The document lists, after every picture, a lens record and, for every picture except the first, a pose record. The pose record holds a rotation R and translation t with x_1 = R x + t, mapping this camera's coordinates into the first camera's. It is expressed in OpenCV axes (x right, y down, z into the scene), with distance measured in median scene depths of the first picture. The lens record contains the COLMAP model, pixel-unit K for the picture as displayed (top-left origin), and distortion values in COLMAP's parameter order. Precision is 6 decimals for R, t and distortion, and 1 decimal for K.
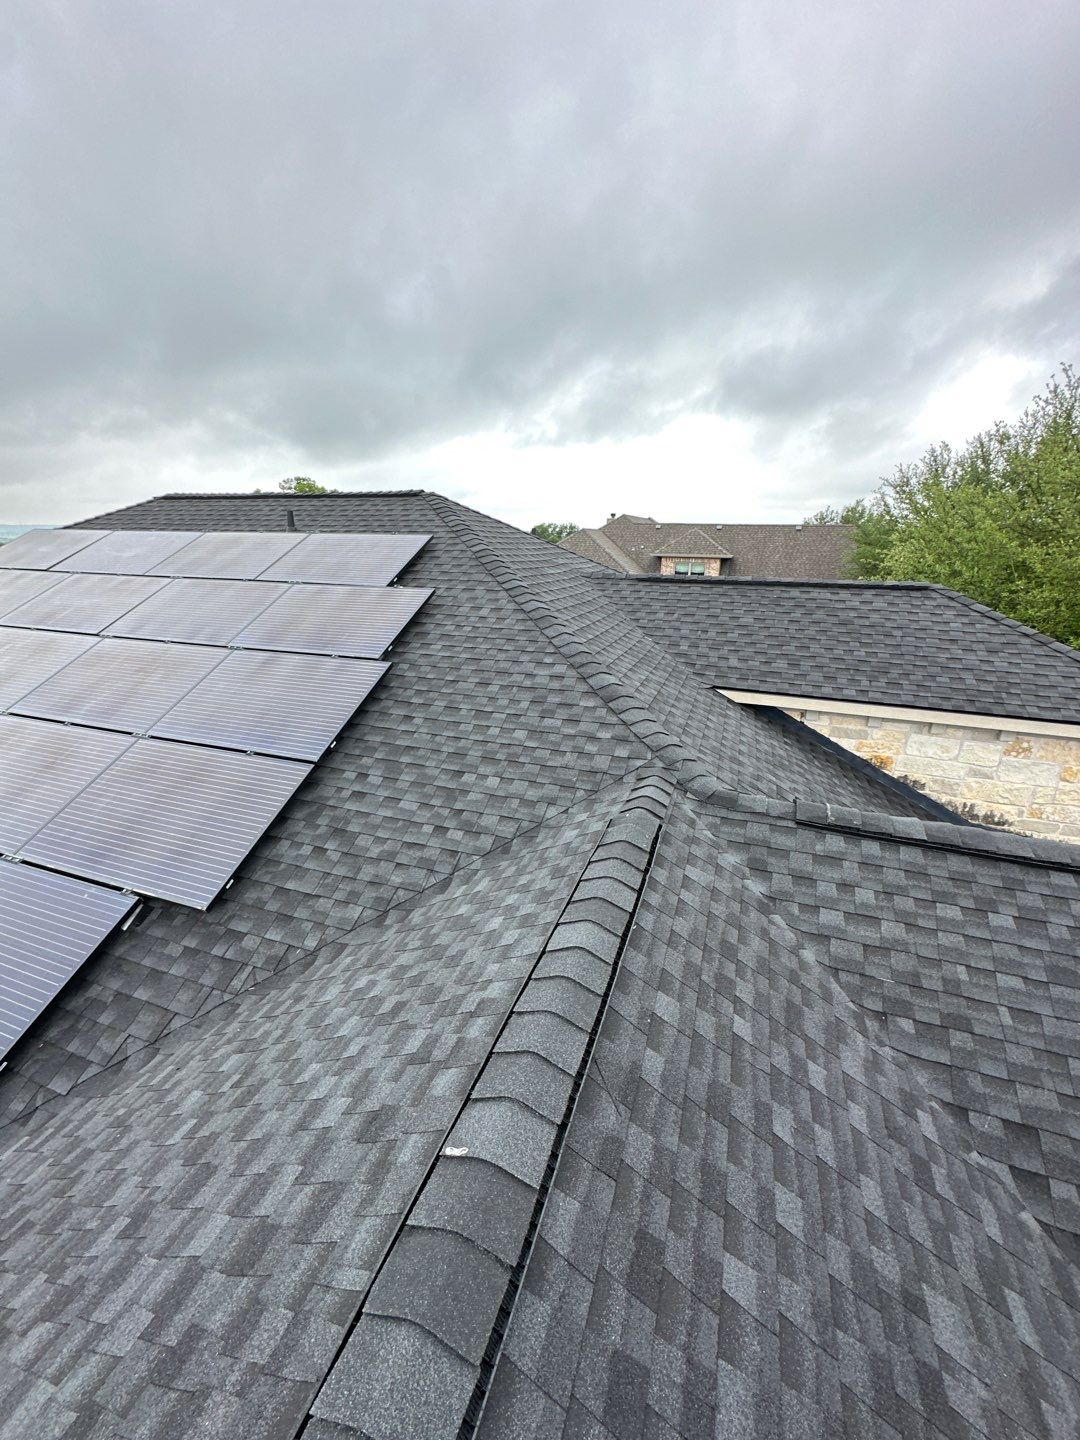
lens RADIAL K [[575.1, 0, 541.2], [0, 575.1, 716.7], [0, 0, 1]] dist [-0.000843, -0.001324]
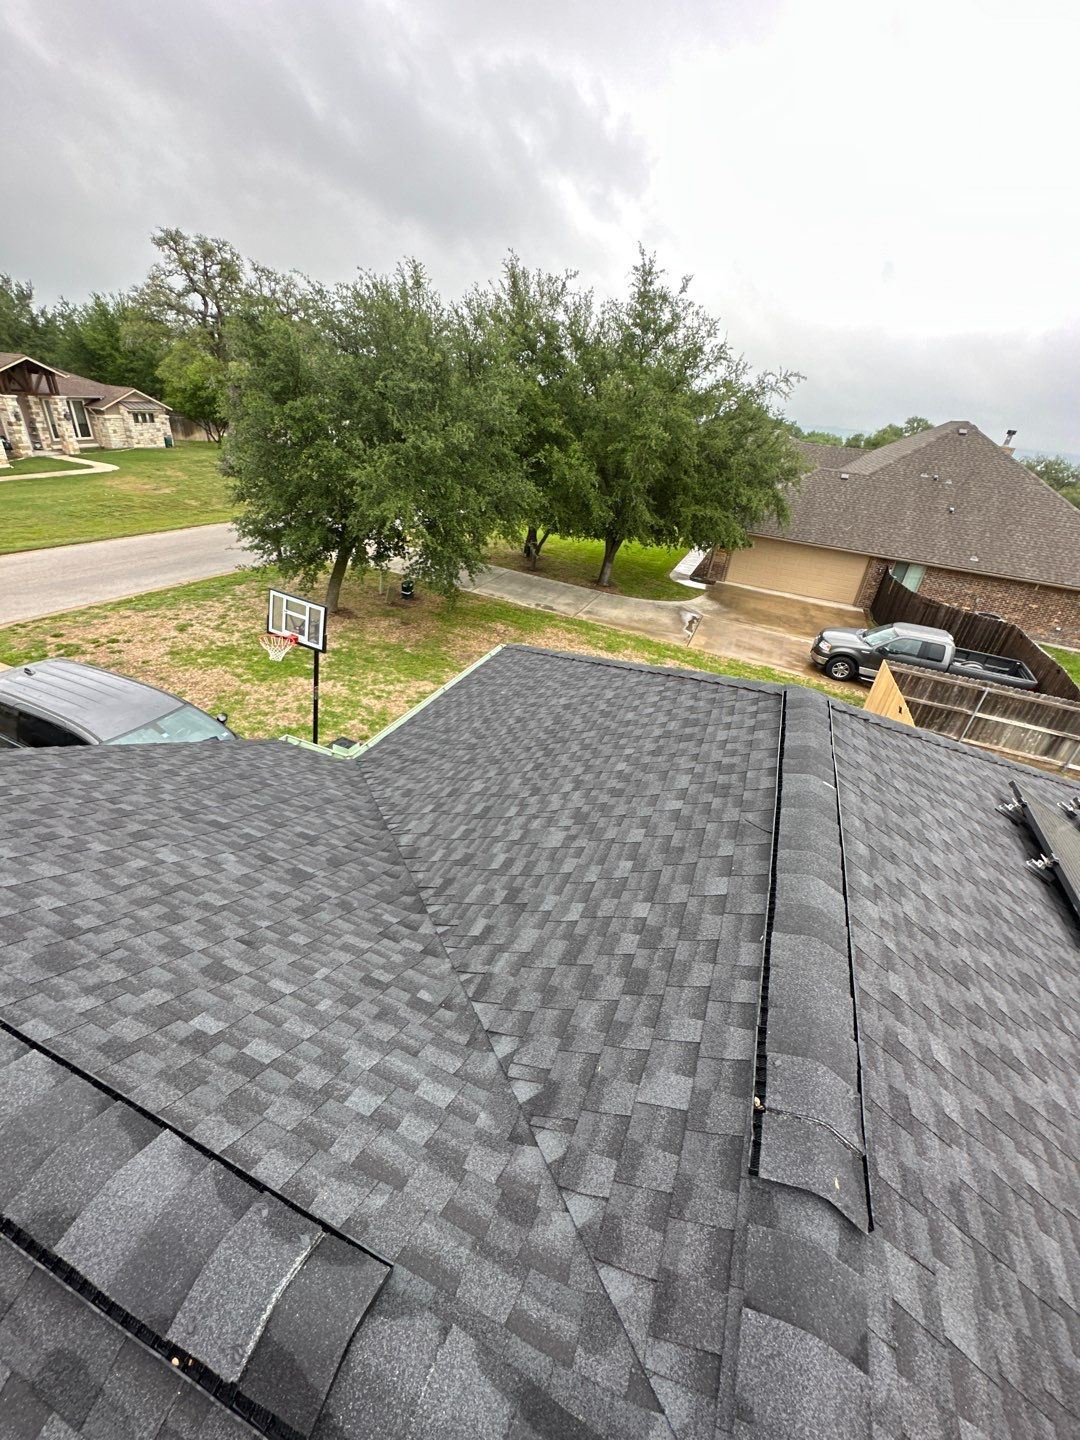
lens RADIAL K [[575.1, 0, 540.9], [0, 575.1, 719.7], [0, 0, 1]] dist [-0.000843, -0.001324]
pose [[-0.993084, -0.116810, -0.011793, 0.497013], [-0.087924, 0.673397, 0.734034, -0.436383], [-0.077801, 0.729995, -0.679010, 1.245677]]
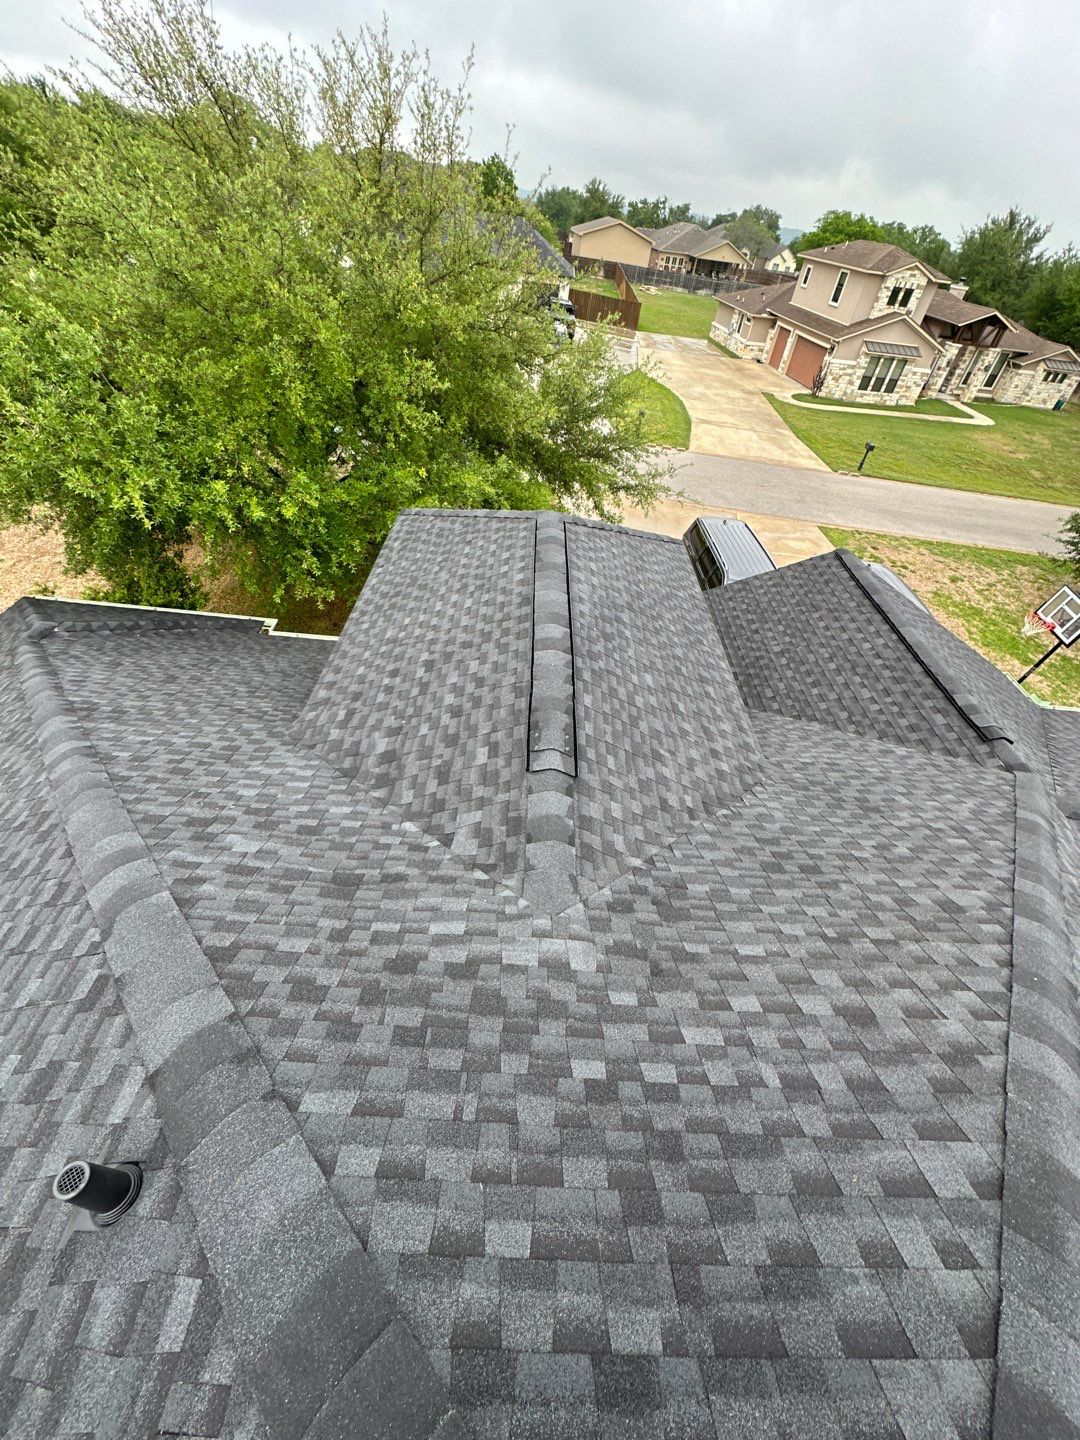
lens RADIAL K [[575.1, 0, 543.6], [0, 575.1, 719.6], [0, 0, 1]] dist [-0.000843, -0.001324]
pose [[-0.316789, -0.675372, 0.665971, -0.231033], [0.184135, 0.644985, 0.741679, -1.682969], [-0.930451, 0.357584, -0.079965, 2.980719]]
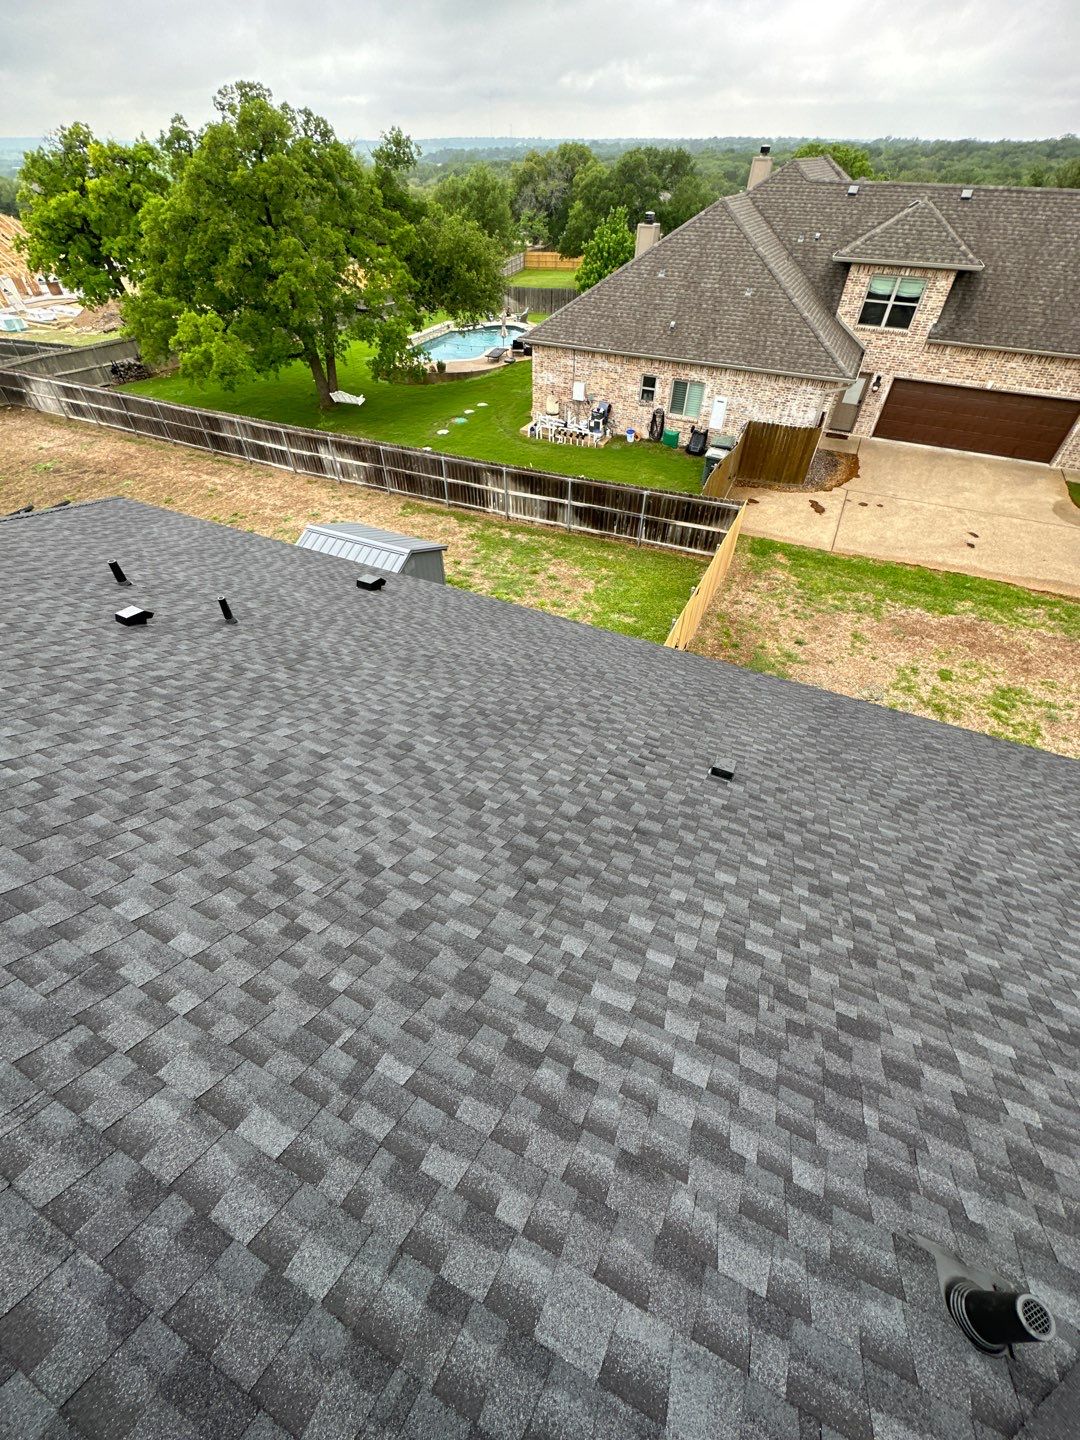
lens RADIAL K [[575.1, 0, 540.6], [0, 575.1, 721.8], [0, 0, 1]] dist [-0.000843, -0.001324]
pose [[0.995010, 0.064268, -0.076320, -0.430218], [-0.021659, 0.885804, 0.463555, -1.759247], [0.097396, -0.459588, 0.882775, 3.240325]]
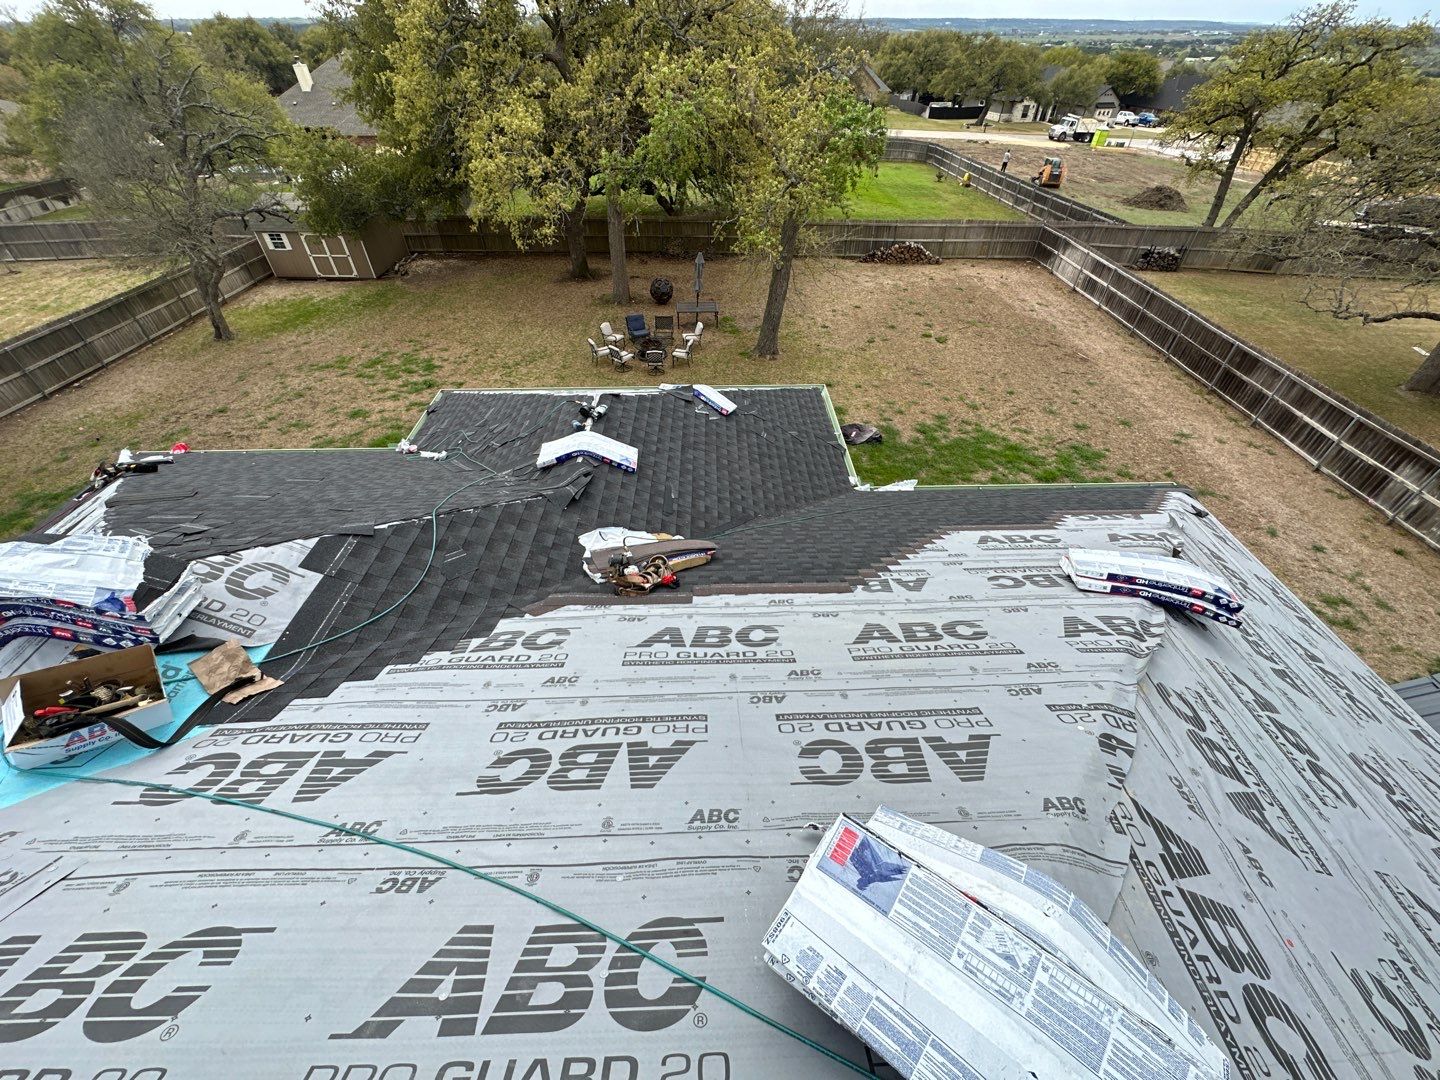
lens RADIAL K [[575.1, 0, 718.4], [0, 575.1, 536.5], [0, 0, 1]] dist [-0.000843, -0.001324]
pose [[0.361586, 0.612873, -0.702596, -2.796794], [-0.279697, 0.790181, 0.545329, -1.961241], [0.889396, -0.000670, 0.457137, 4.063293]]
